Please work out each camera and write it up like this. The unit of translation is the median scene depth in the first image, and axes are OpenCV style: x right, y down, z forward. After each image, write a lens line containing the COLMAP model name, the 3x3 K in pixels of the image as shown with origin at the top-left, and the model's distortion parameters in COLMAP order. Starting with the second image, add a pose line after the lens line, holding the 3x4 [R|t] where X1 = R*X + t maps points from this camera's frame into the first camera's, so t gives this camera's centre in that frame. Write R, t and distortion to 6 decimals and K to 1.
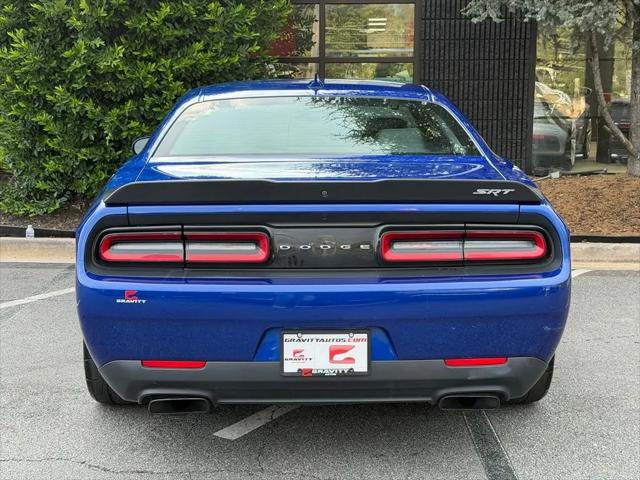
lens RADIAL K [[952.7, 0, 320.0], [0, 952.7, 240.0], [0, 0, 1]] dist [0.126207, -0.138570]
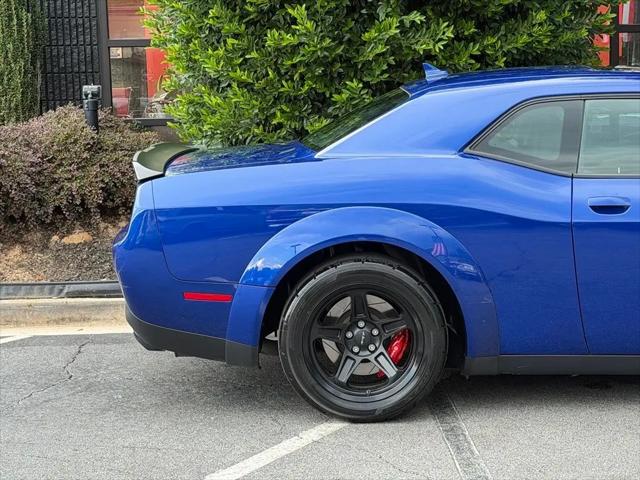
lens RADIAL K [[1346.9, 0, 320.0], [0, 1346.9, 240.0], [0, 0, 1]] dist [0.150411, -0.061880]
pose [[0.998991, -0.035309, 0.027770, -0.780725], [0.036071, 0.998973, -0.027430, -0.034042], [-0.026773, 0.028404, 0.999238, -0.007952]]
